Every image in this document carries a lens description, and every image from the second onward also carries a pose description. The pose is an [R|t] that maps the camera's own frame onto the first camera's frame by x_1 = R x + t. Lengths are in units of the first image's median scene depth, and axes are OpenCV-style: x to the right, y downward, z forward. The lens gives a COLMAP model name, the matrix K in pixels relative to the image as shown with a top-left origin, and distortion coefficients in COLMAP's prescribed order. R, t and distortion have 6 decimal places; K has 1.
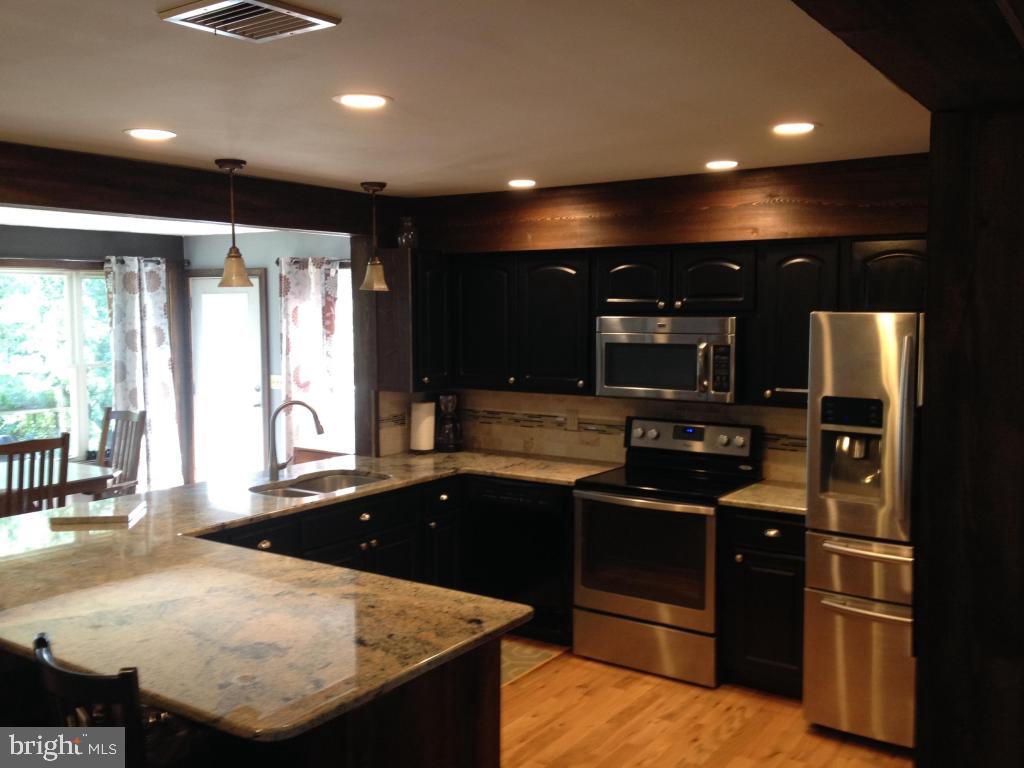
lens RADIAL K [[956.7, 0, 501.2], [0, 956.7, 380.3], [0, 0, 1]] dist [0.025166, 0.000000]
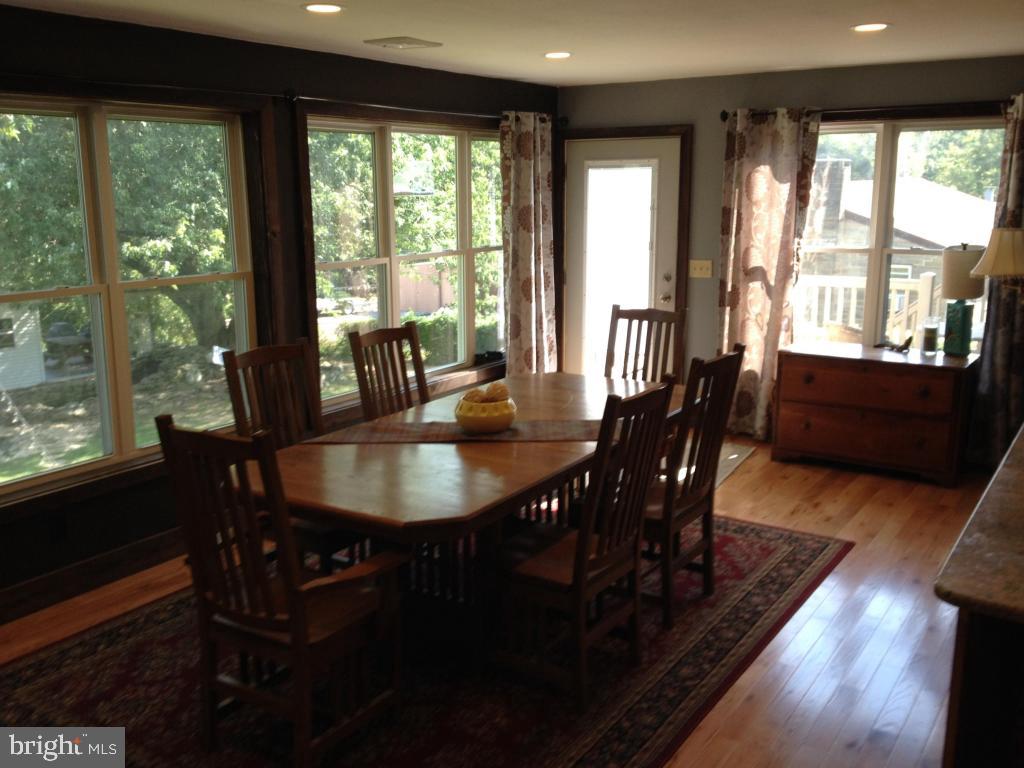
lens RADIAL K [[956.7, 0, 509.5], [0, 956.7, 380.4], [0, 0, 1]] dist [0.025166, 0.000000]
pose [[0.999954, -0.009437, -0.001855, -0.440871], [0.009594, 0.992328, 0.123260, -0.006220], [0.000677, -0.123272, 0.992373, 0.199159]]
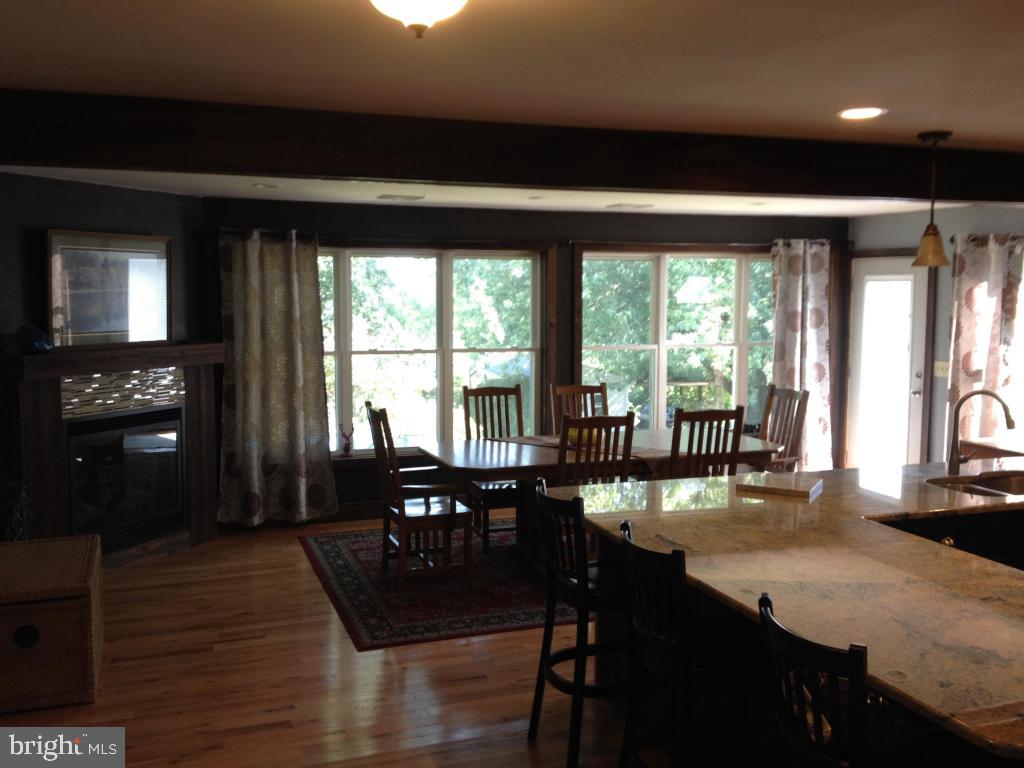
lens RADIAL K [[956.7, 0, 516.9], [0, 956.7, 380.4], [0, 0, 1]] dist [0.025166, 0.000000]
pose [[0.810352, 0.057867, -0.583079, -0.024466], [-0.046963, 0.998324, 0.033810, 0.001073], [0.584059, -0.000015, 0.811712, -0.006356]]
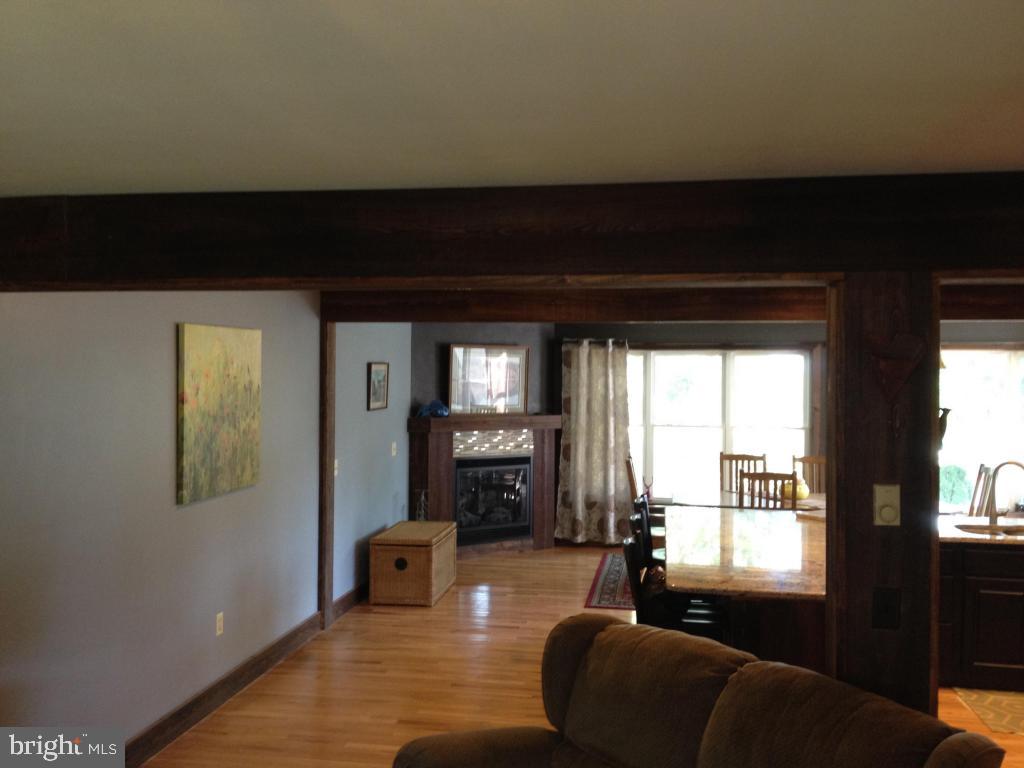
lens RADIAL K [[956.7, 0, 503.7], [0, 956.7, 386.5], [0, 0, 1]] dist [0.025166, 0.000000]
pose [[0.407145, 0.020601, -0.913131, 0.428075], [-0.078200, 0.996861, -0.012377, -0.008142], [0.910010, 0.076446, 0.407478, -0.059583]]
